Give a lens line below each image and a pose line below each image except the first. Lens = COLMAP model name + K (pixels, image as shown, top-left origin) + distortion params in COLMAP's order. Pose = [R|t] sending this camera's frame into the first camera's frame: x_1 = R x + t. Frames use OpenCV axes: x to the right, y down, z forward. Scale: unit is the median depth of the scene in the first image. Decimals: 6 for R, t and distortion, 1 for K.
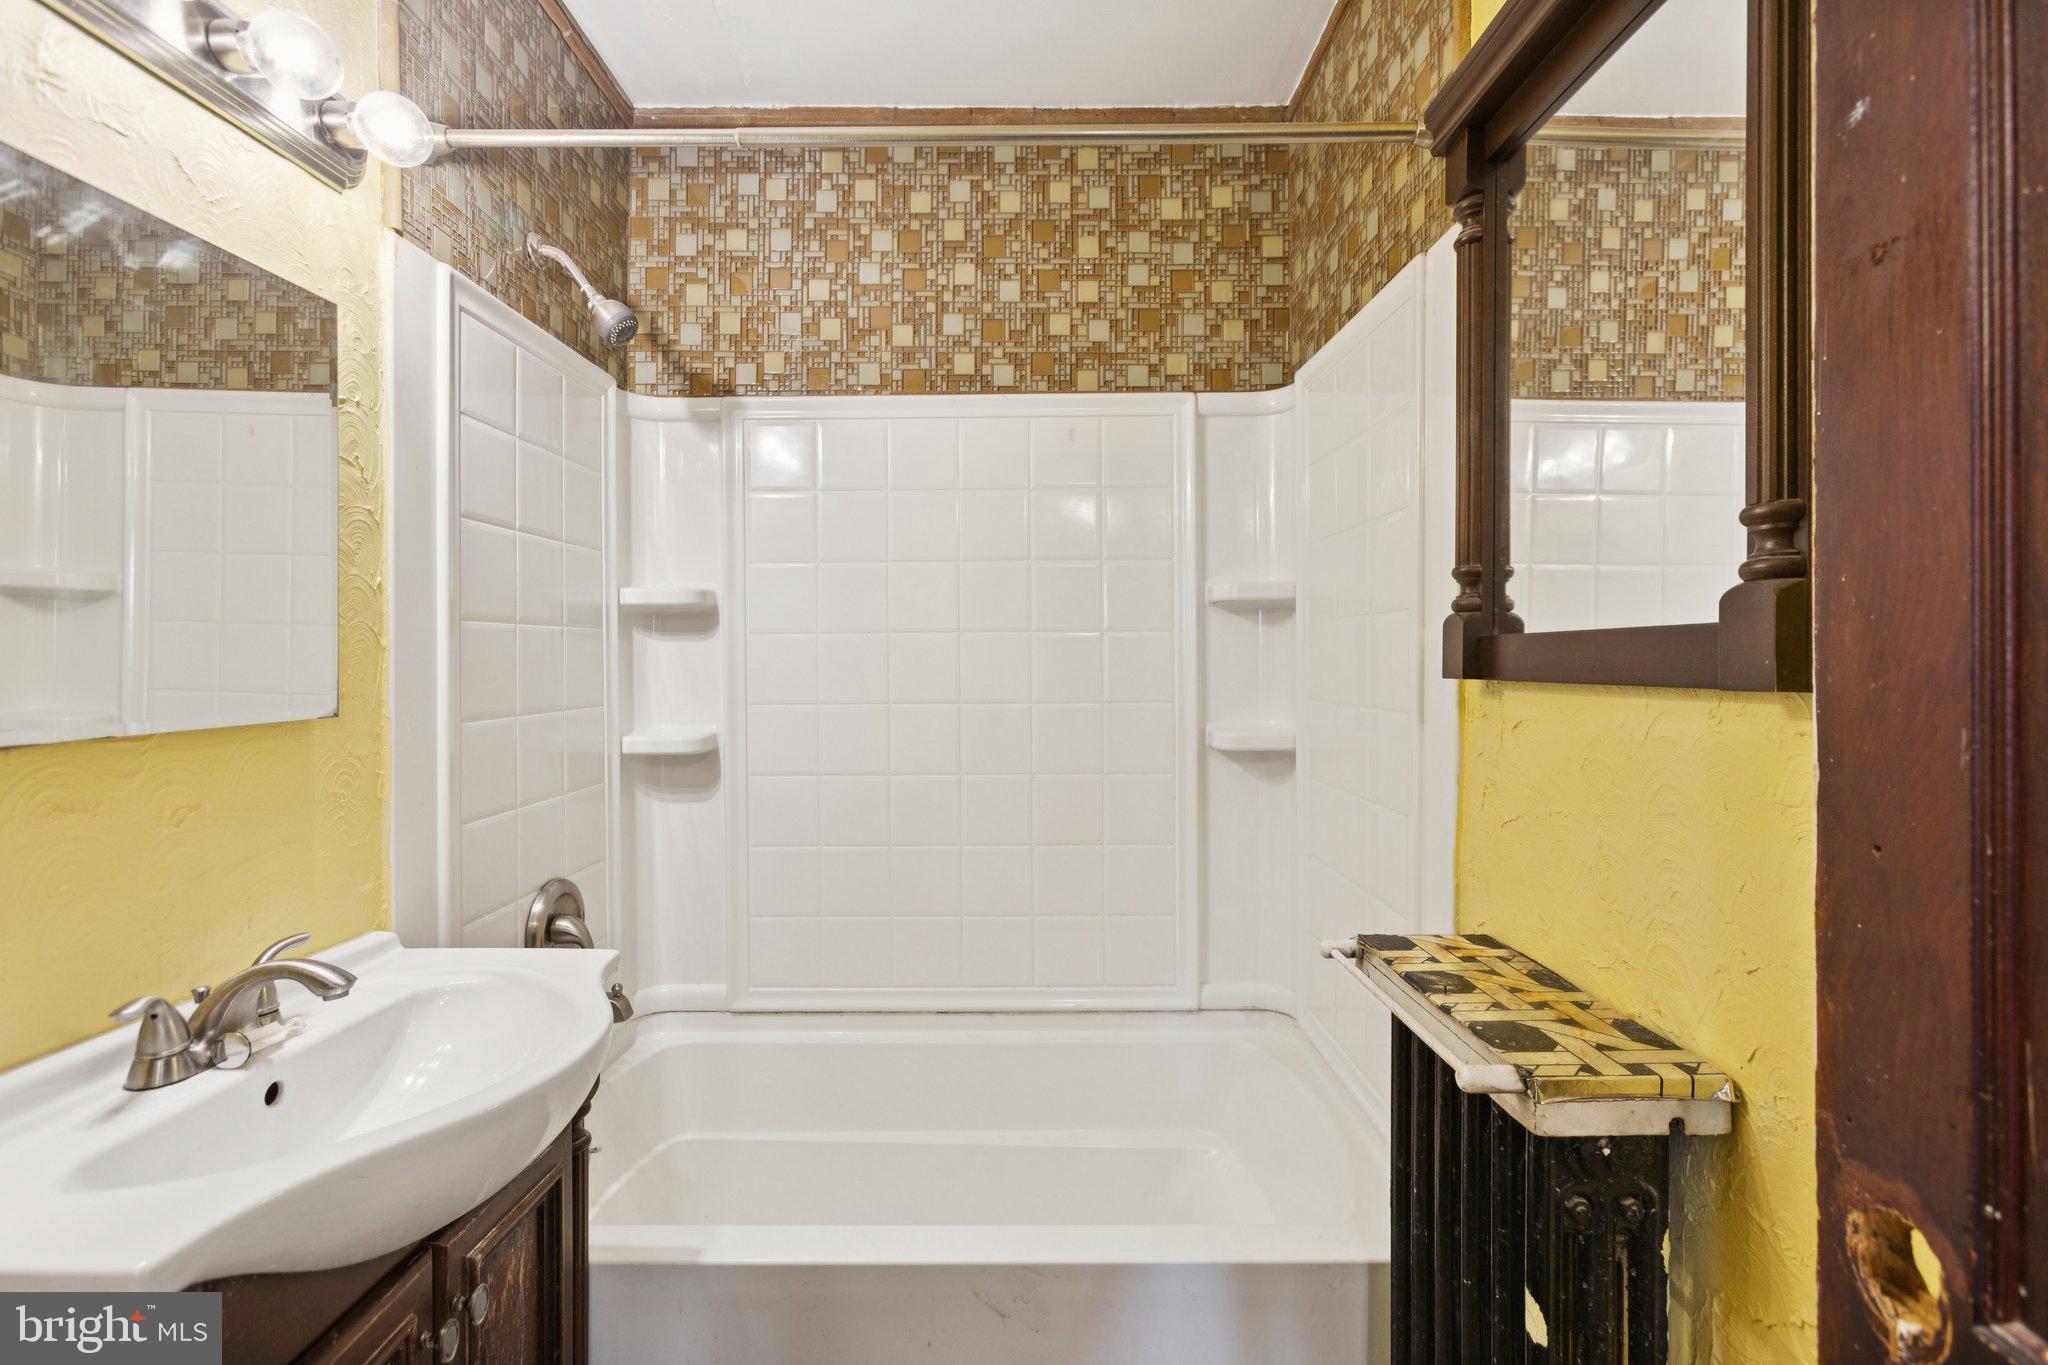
lens RADIAL K [[916.9, 0, 1029.7], [0, 916.9, 669.0], [0, 0, 1]] dist [-0.026836, 0.016710]
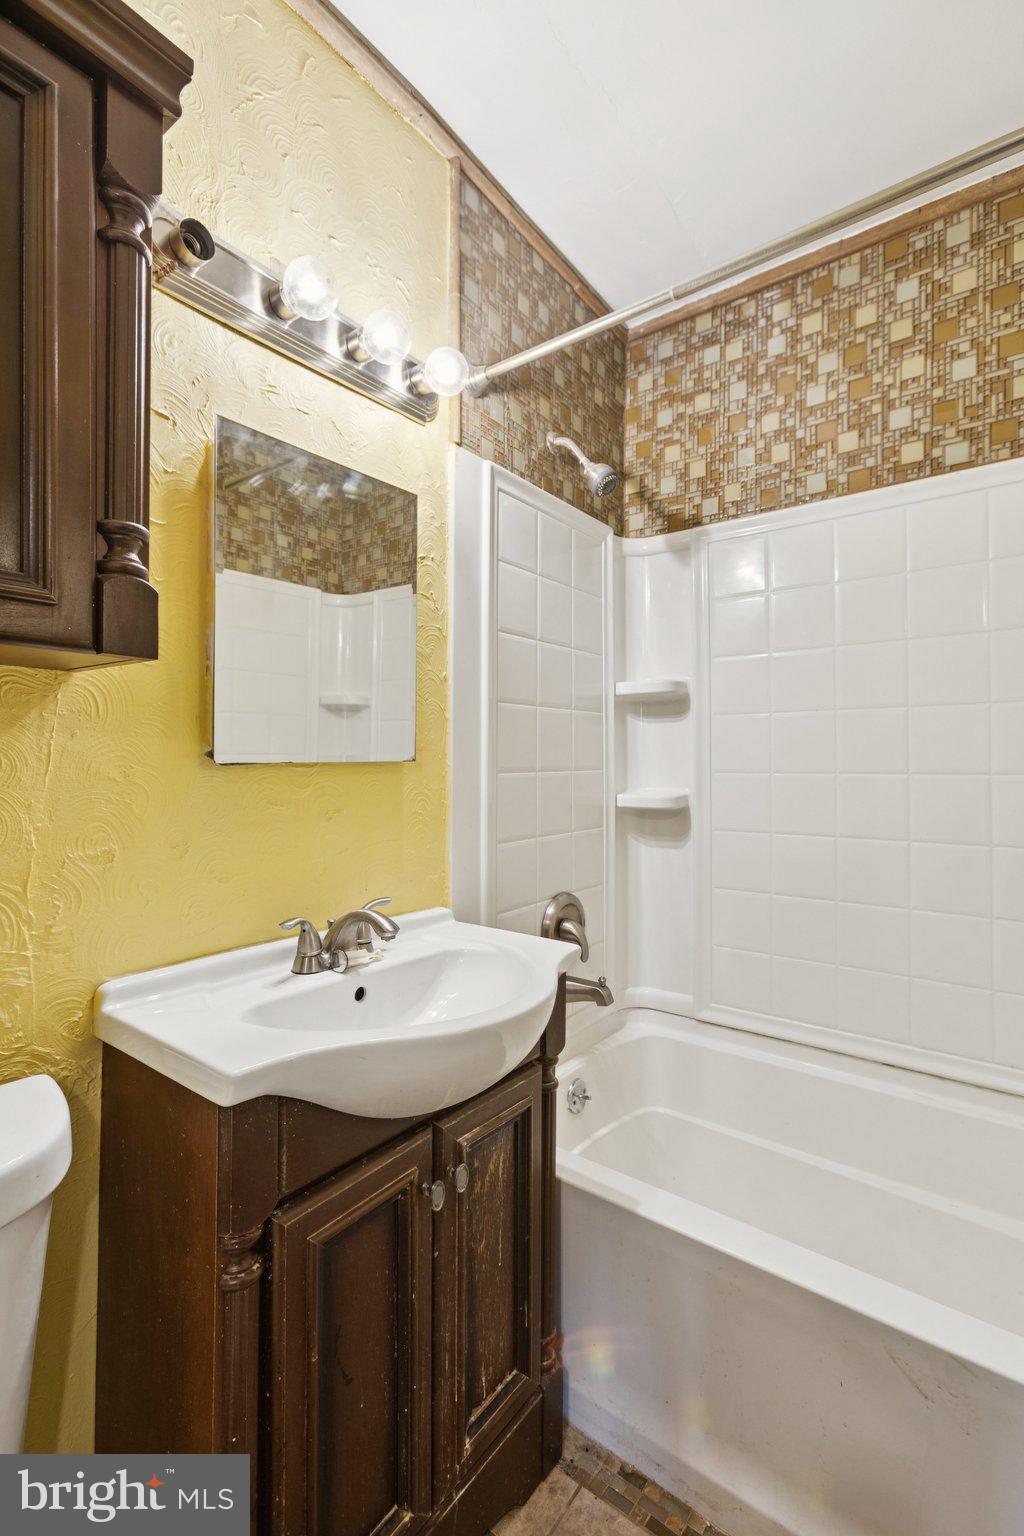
lens RADIAL K [[692.1, 0, 500.5], [0, 692.1, 755.2], [0, 0, 1]] dist [-0.026017, 0.019194]
pose [[0.790854, -0.001461, -0.612004, 0.038697], [-0.008621, 0.999871, -0.013527, 0.032351], [0.611945, 0.015974, 0.790739, 0.092430]]
